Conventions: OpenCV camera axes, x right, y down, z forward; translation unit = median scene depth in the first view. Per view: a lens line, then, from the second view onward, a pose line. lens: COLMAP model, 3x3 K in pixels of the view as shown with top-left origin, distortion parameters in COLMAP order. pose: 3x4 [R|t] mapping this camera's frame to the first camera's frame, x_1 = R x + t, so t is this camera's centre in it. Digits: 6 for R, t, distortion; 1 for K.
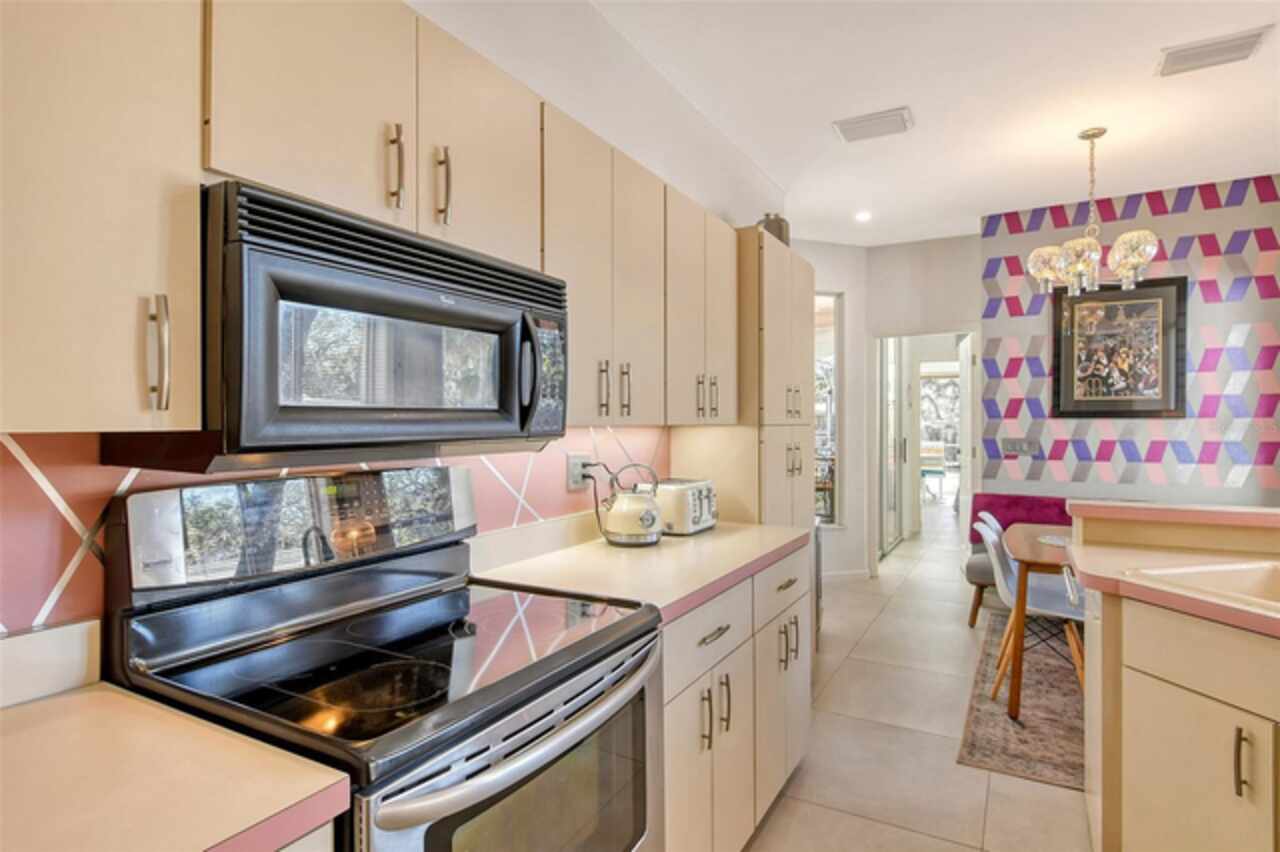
lens RADIAL K [[672.9, 0, 656.6], [0, 672.9, 429.2], [0, 0, 1]] dist [0.032867, -0.027486]
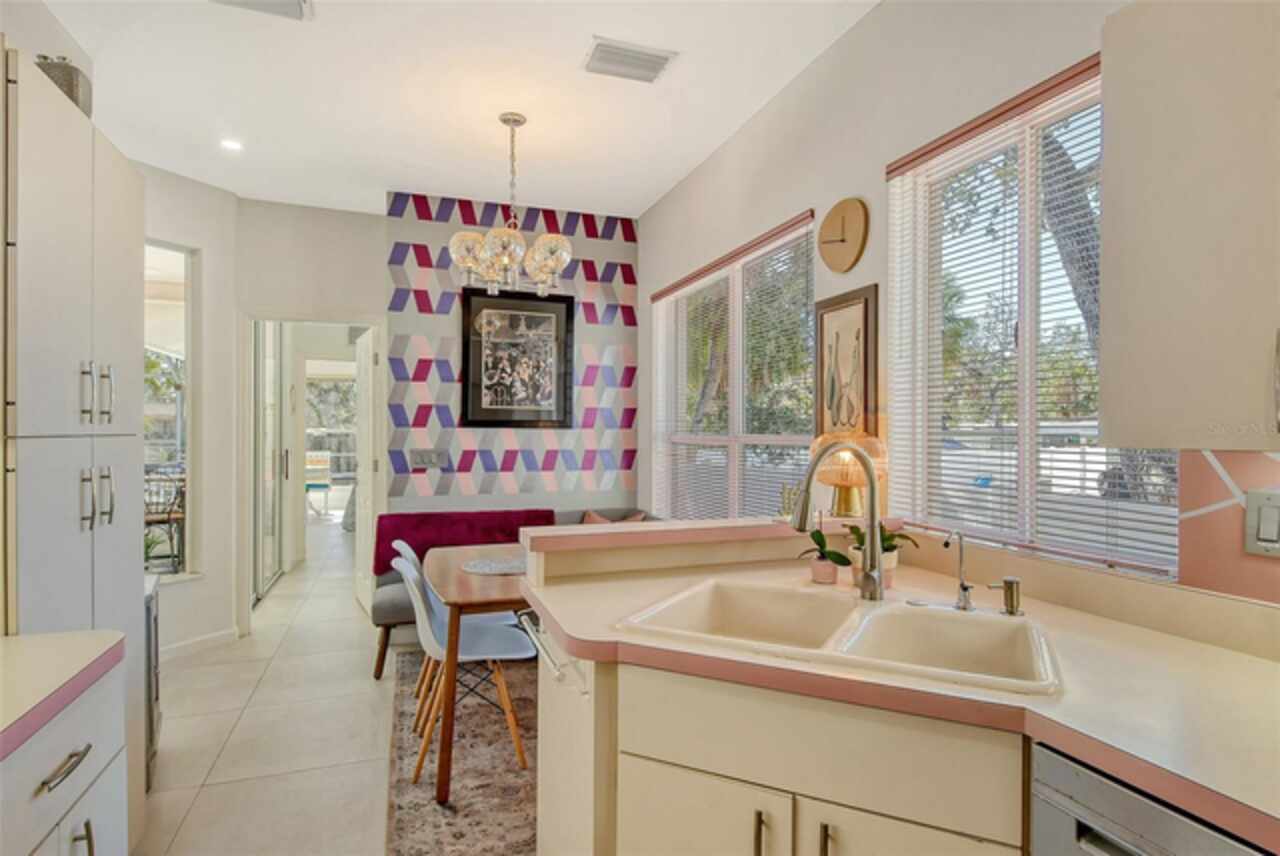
lens RADIAL K [[672.9, 0, 656.6], [0, 672.9, 431.2], [0, 0, 1]] dist [0.032867, -0.027486]
pose [[0.651330, 0.004467, 0.758781, 0.056310], [0.001492, 0.999973, -0.007167, -0.003957], [-0.758793, 0.005800, 0.651306, 0.198235]]
